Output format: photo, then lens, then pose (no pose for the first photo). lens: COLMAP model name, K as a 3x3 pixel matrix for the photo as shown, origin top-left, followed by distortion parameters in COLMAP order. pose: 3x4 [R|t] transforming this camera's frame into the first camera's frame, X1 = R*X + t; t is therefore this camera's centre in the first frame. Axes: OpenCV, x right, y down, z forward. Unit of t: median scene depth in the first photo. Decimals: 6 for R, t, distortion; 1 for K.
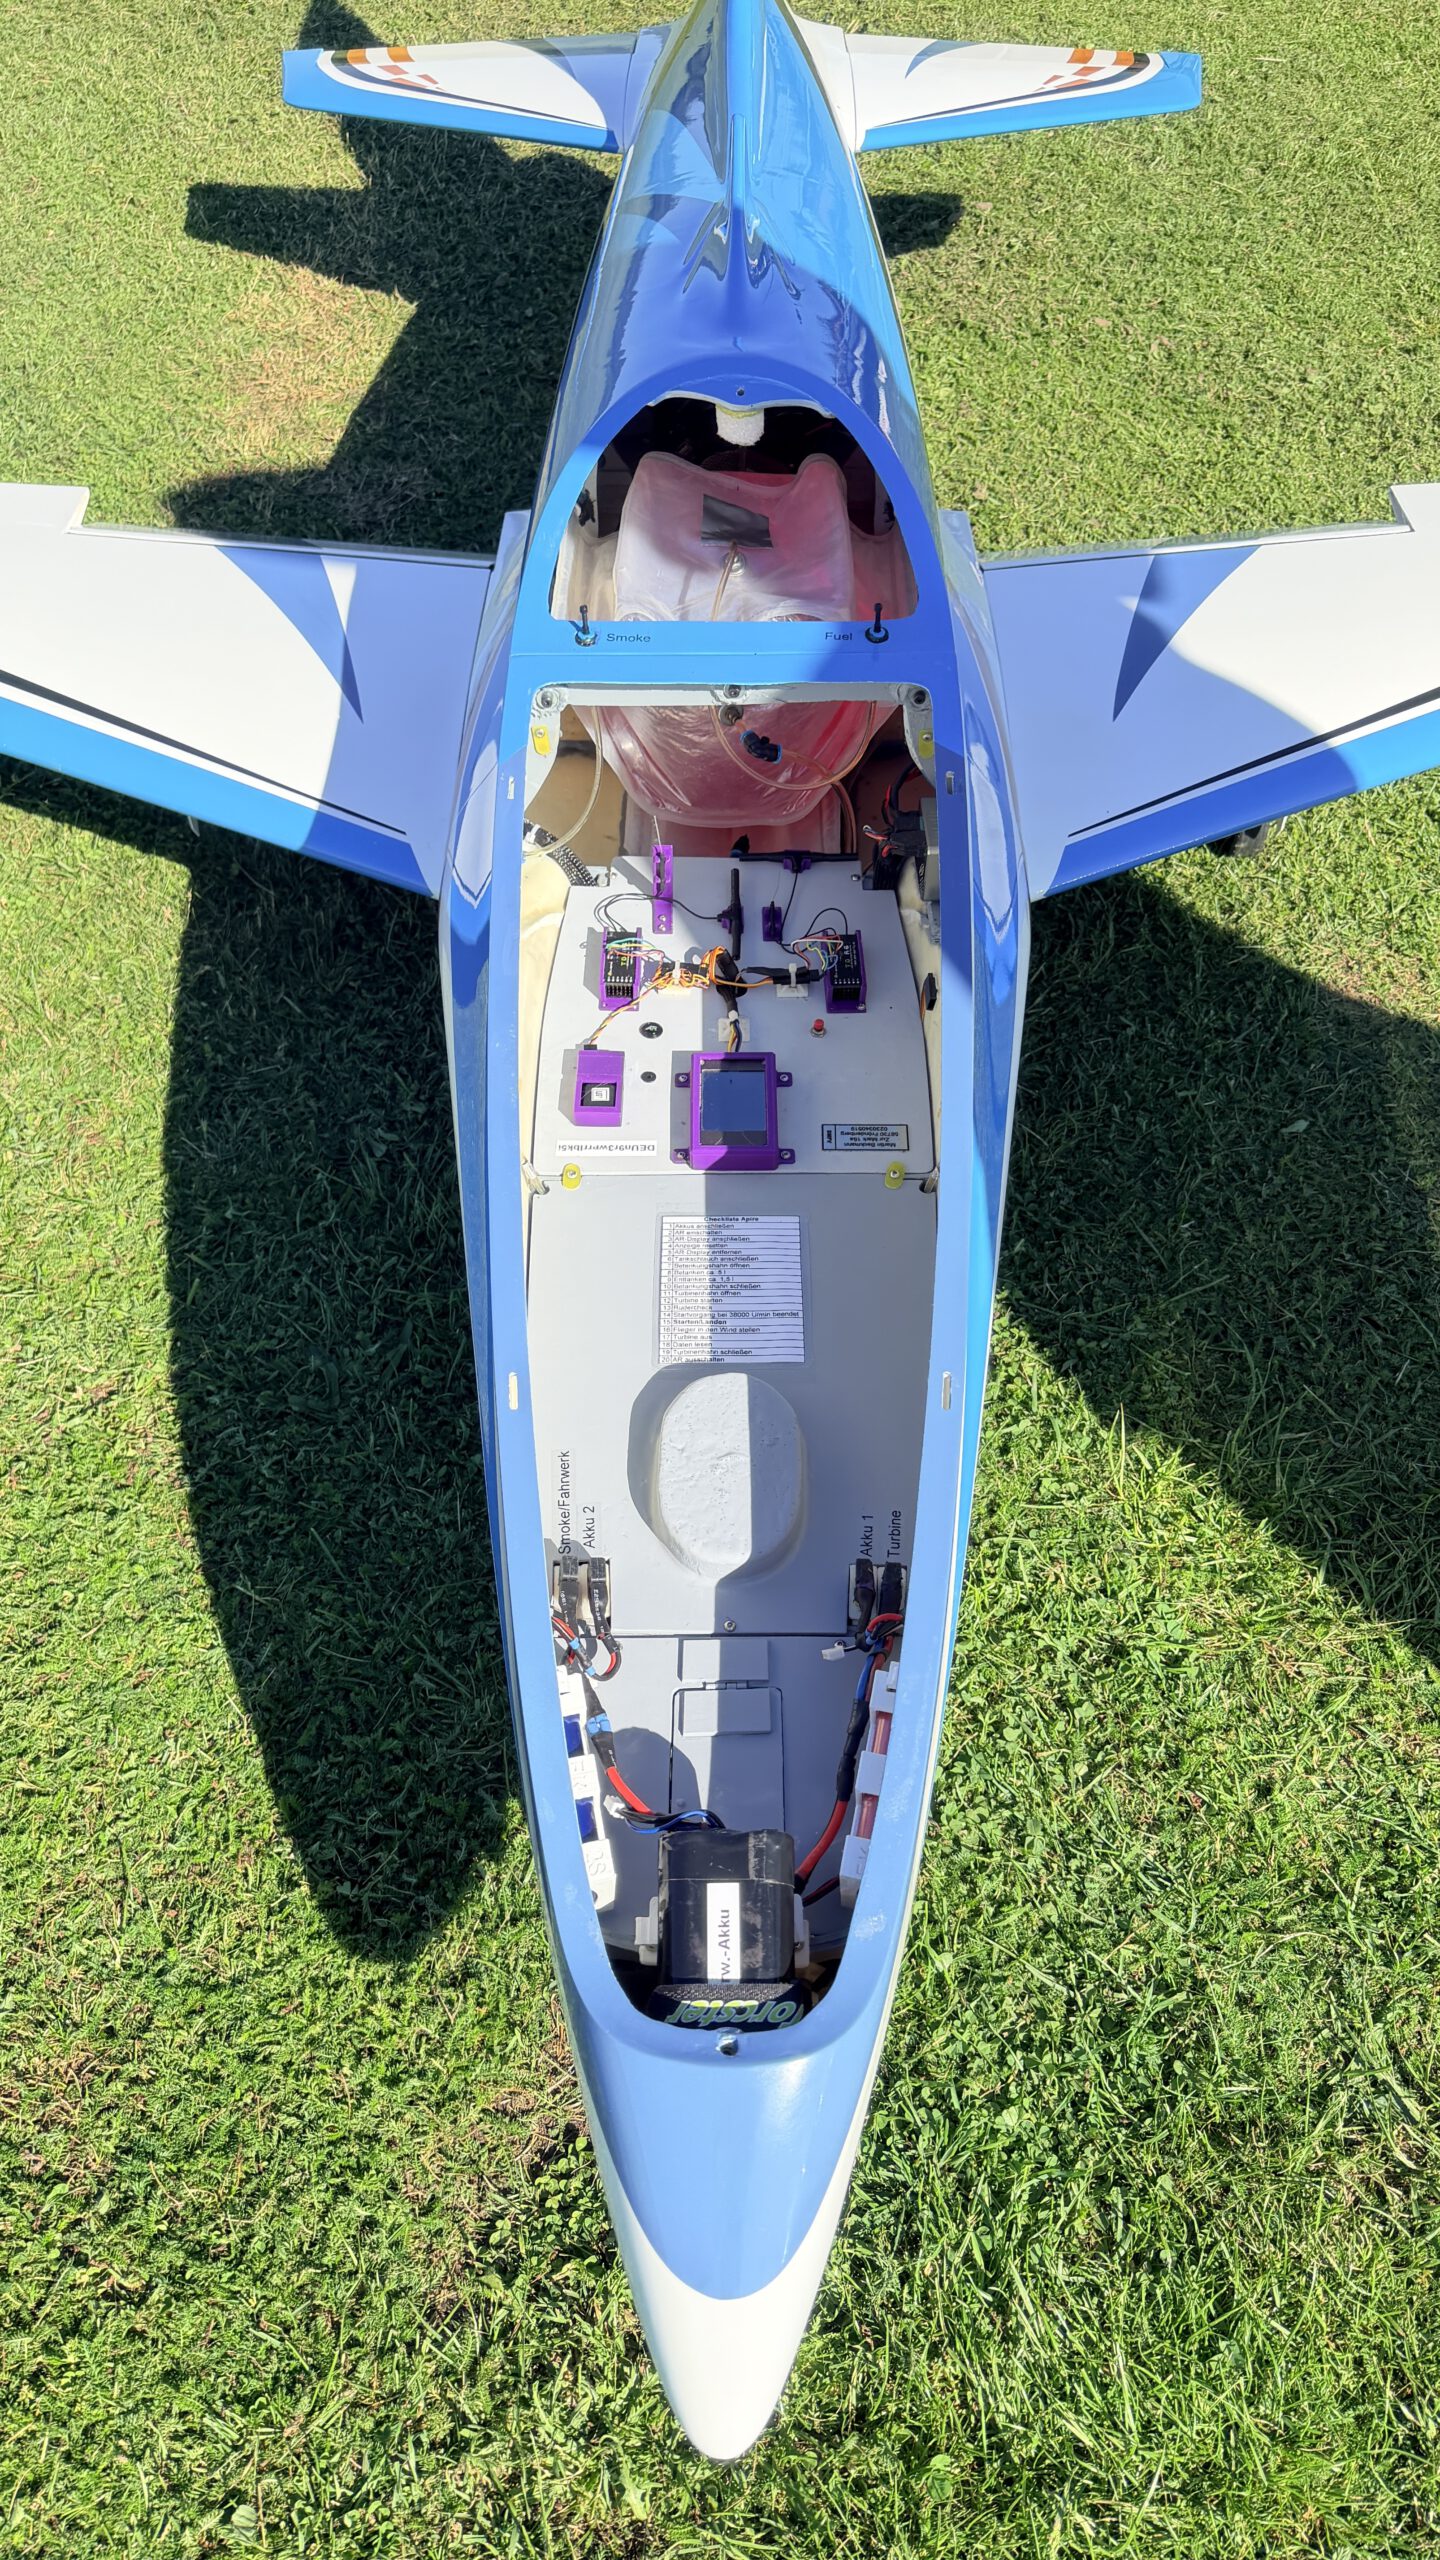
lens RADIAL K [[1798.9, 0, 720.0], [0, 1798.9, 1280.0], [0, 0, 1]] dist [0.078693, -0.131279]
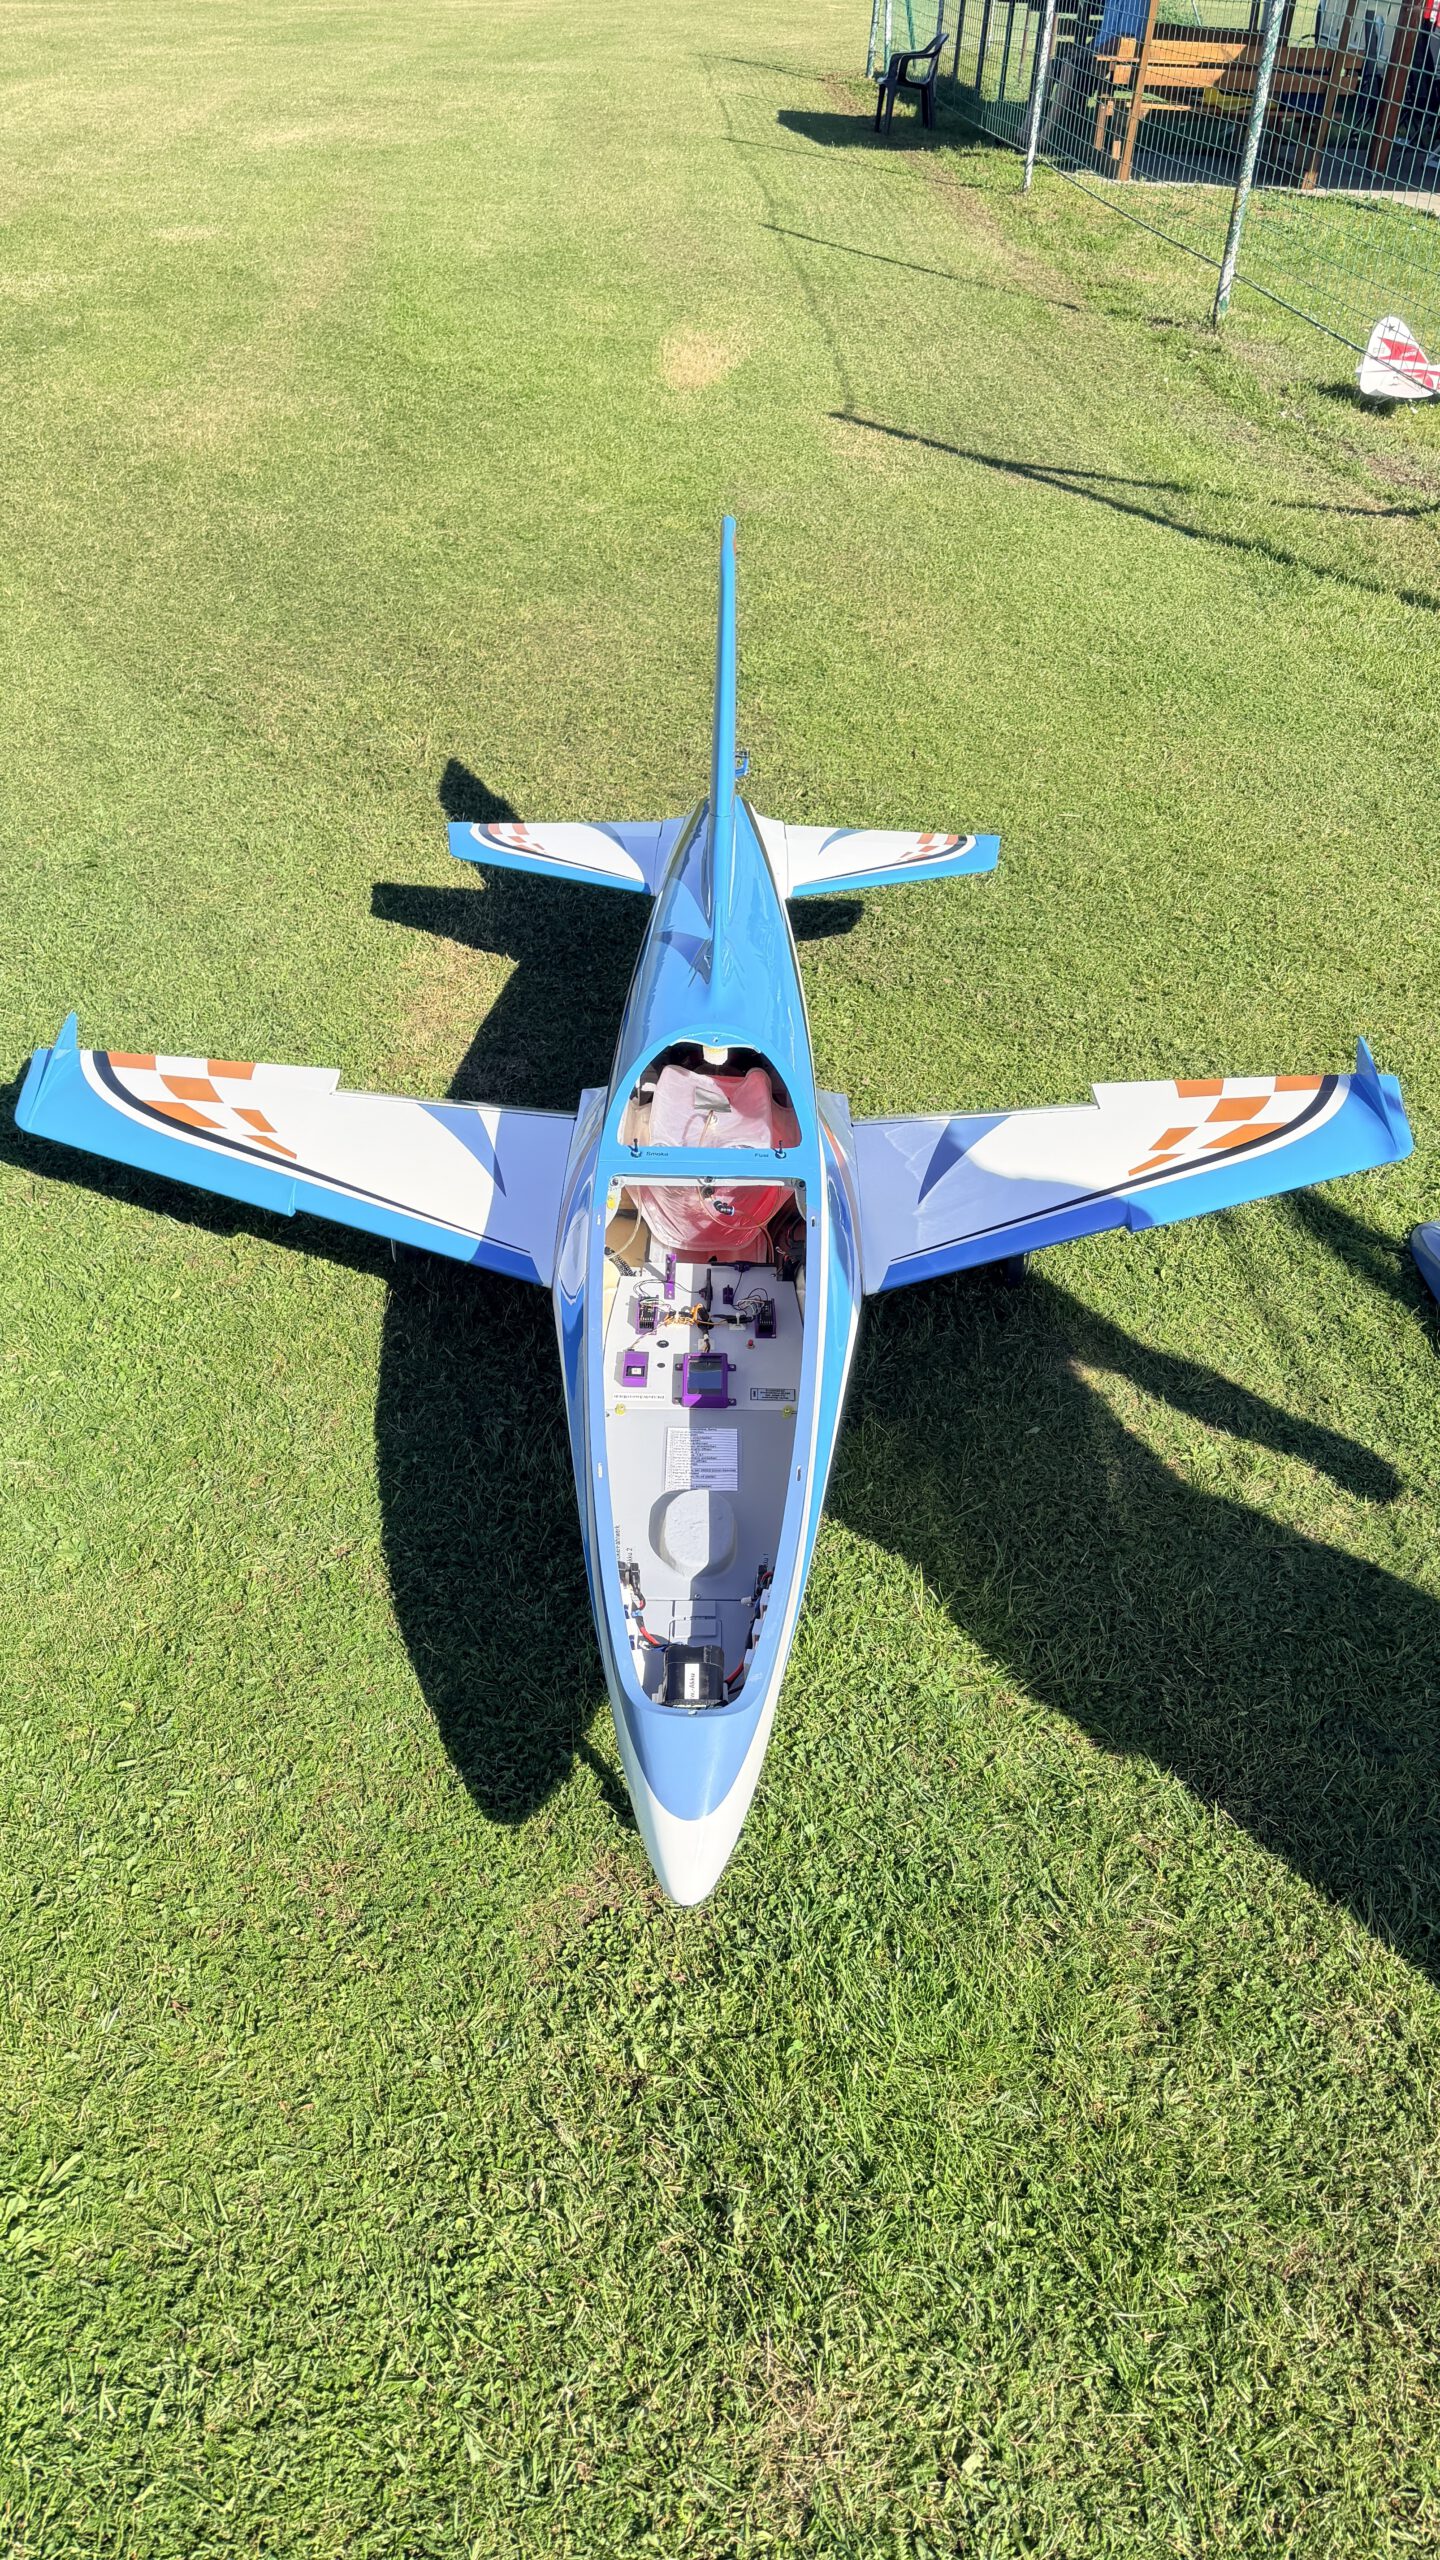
lens RADIAL K [[1798.9, 0, 720.0], [0, 1798.9, 1280.0], [0, 0, 1]] dist [0.078693, -0.131279]
pose [[0.999785, 0.019421, 0.007227, 0.006915], [-0.016632, 0.960113, -0.279119, 0.312138], [-0.012359, 0.278939, 0.960229, -0.811646]]
